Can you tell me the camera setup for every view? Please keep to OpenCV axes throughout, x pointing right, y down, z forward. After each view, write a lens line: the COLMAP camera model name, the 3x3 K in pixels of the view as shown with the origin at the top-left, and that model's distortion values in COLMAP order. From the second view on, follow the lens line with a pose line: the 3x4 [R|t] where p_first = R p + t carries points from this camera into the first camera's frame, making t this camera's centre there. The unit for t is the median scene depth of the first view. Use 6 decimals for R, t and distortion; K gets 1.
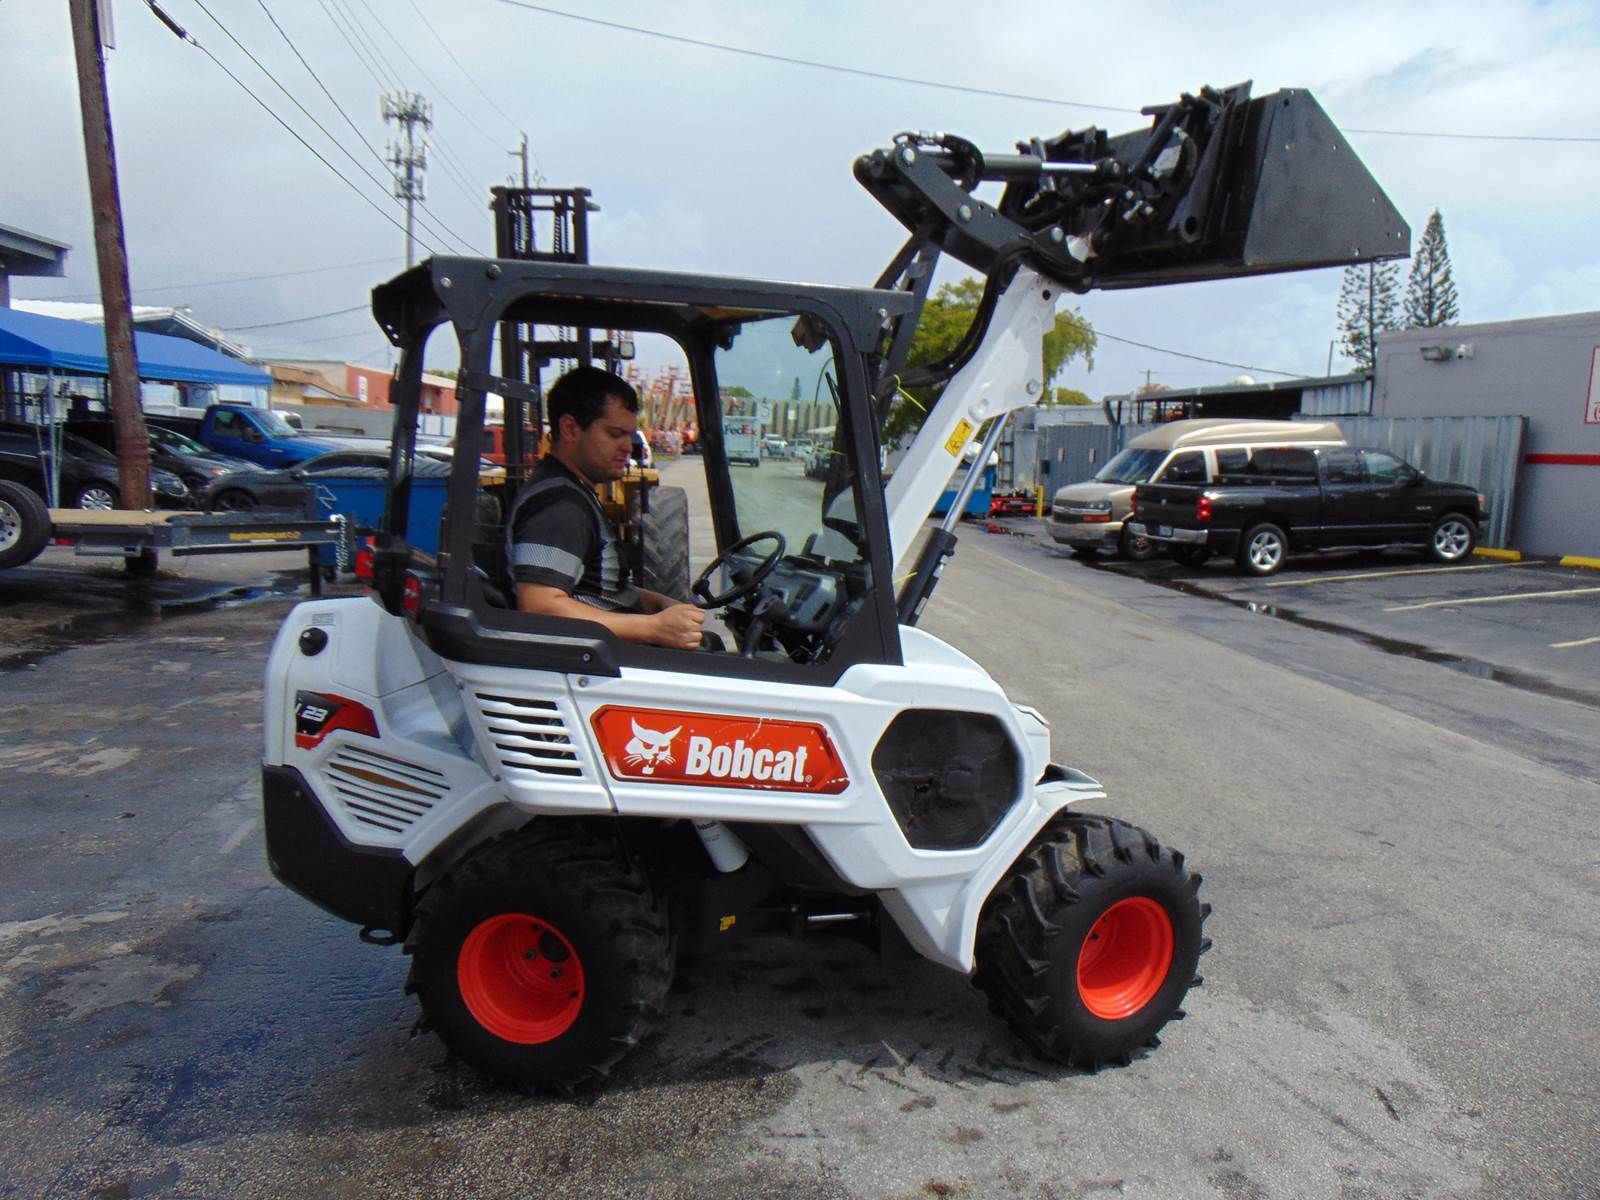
lens RADIAL K [[1185.7, 0, 799.7], [0, 1185.7, 605.4], [0, 0, 1]] dist [-0.003221, 0.029720]
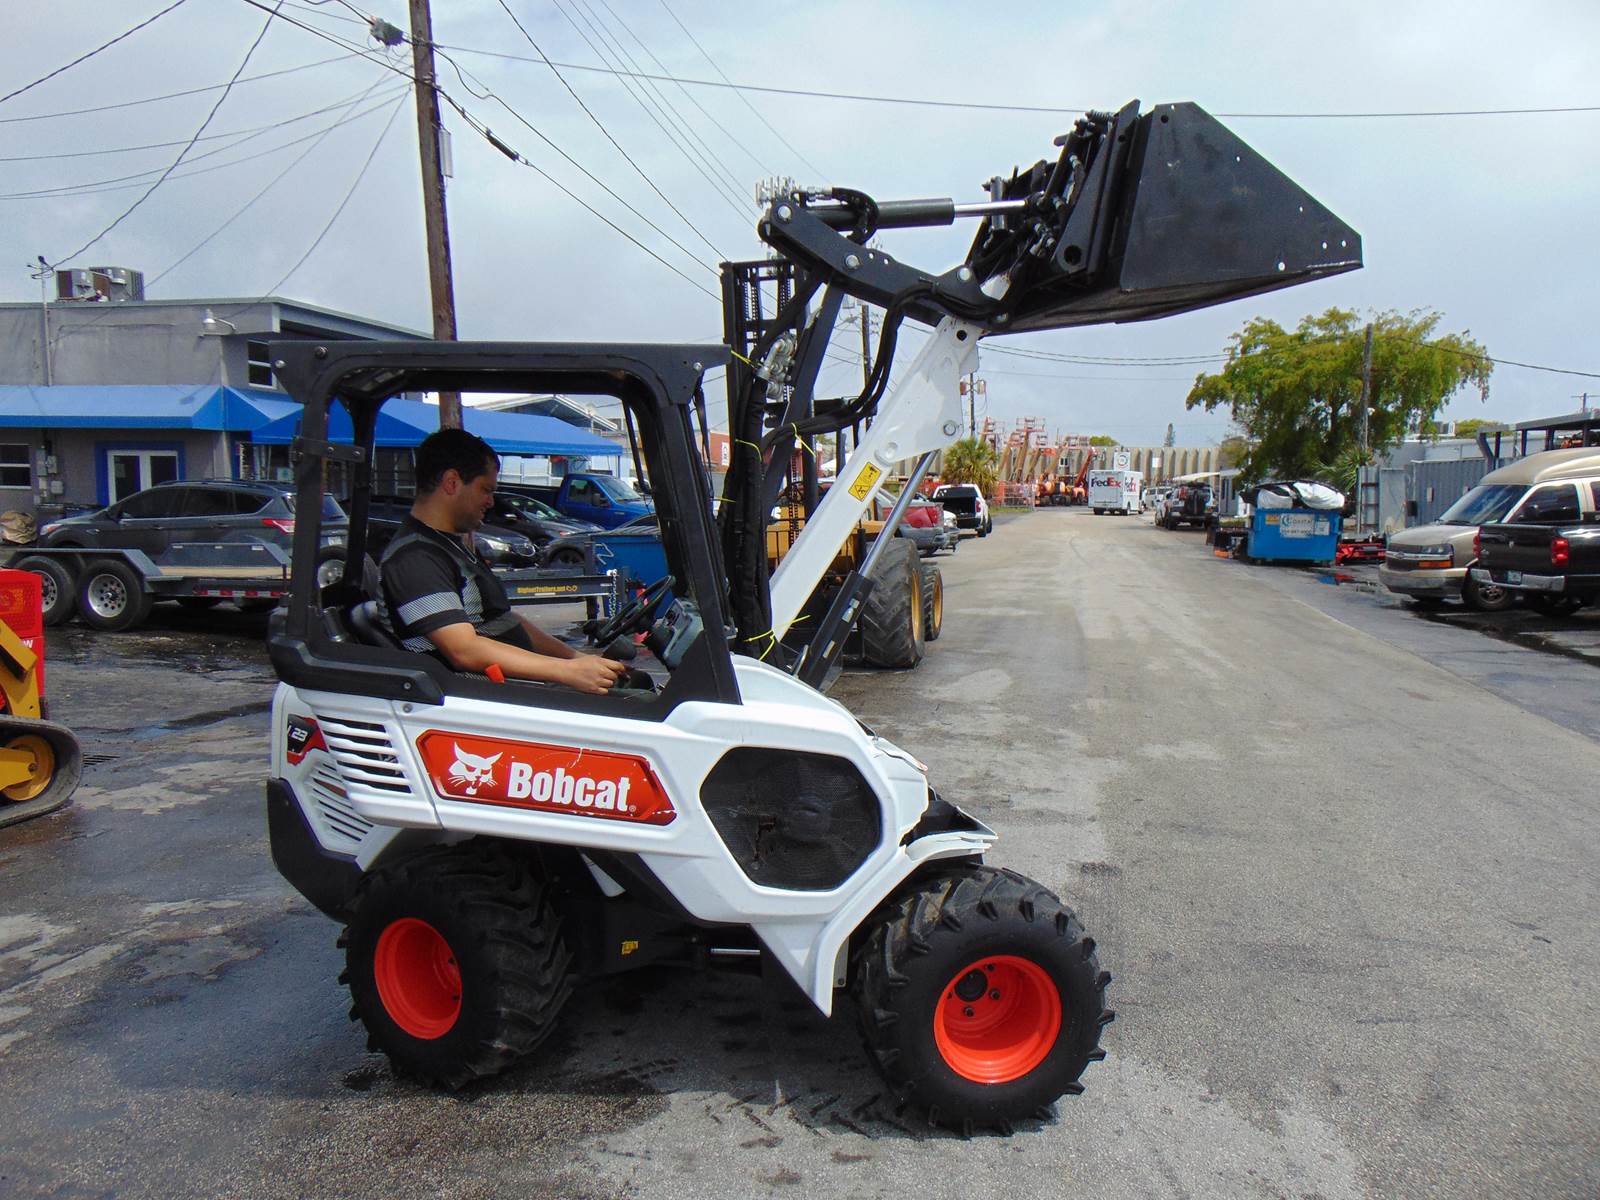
lens RADIAL K [[1185.7, 0, 804.5], [0, 1185.7, 605.3], [0, 0, 1]] dist [-0.003221, 0.029720]
pose [[0.953731, -0.002317, -0.300653, 0.069884], [-0.011134, 0.999012, -0.043018, 0.001365], [0.300456, 0.044375, 0.952763, 0.005182]]
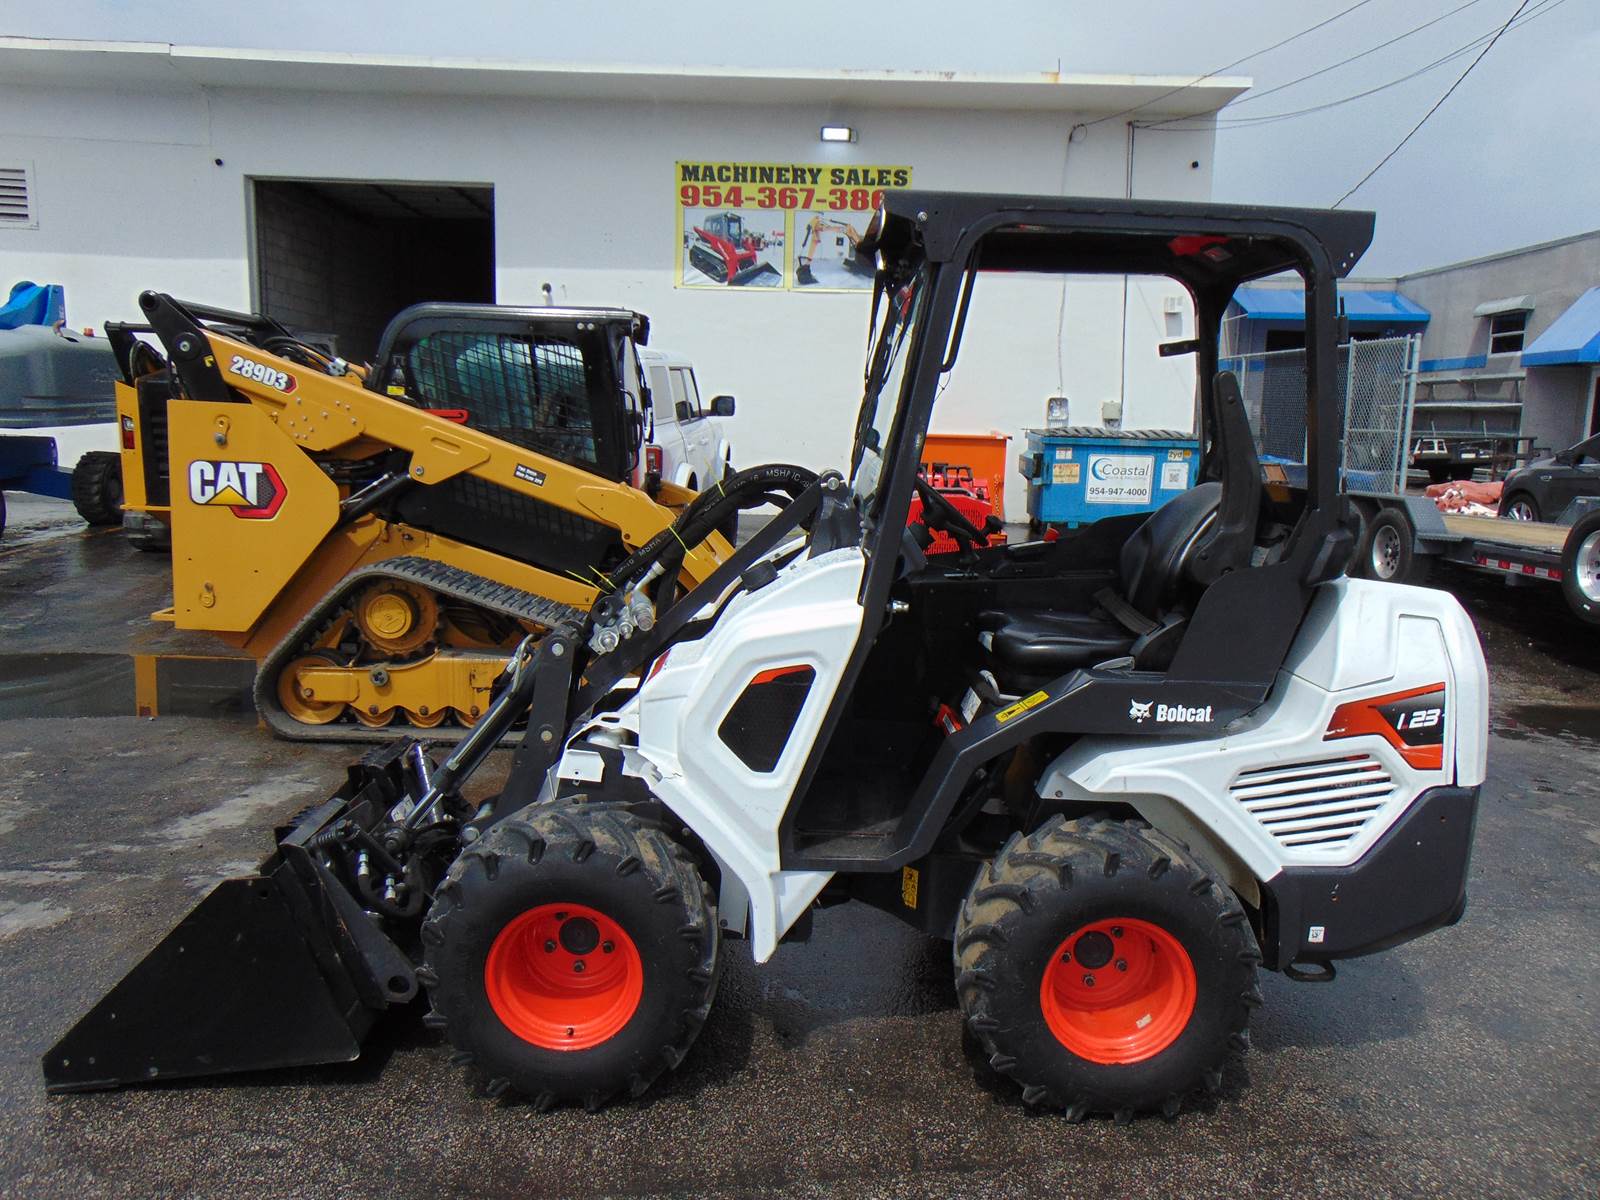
lens RADIAL K [[1185.7, 0, 807.7], [0, 1185.7, 595.6], [0, 0, 1]] dist [-0.003221, 0.029720]
pose [[-0.092160, 0.106677, -0.990013, 0.060011], [-0.156991, 0.980253, 0.120240, -0.032438], [0.983291, 0.166504, -0.073593, 0.308802]]
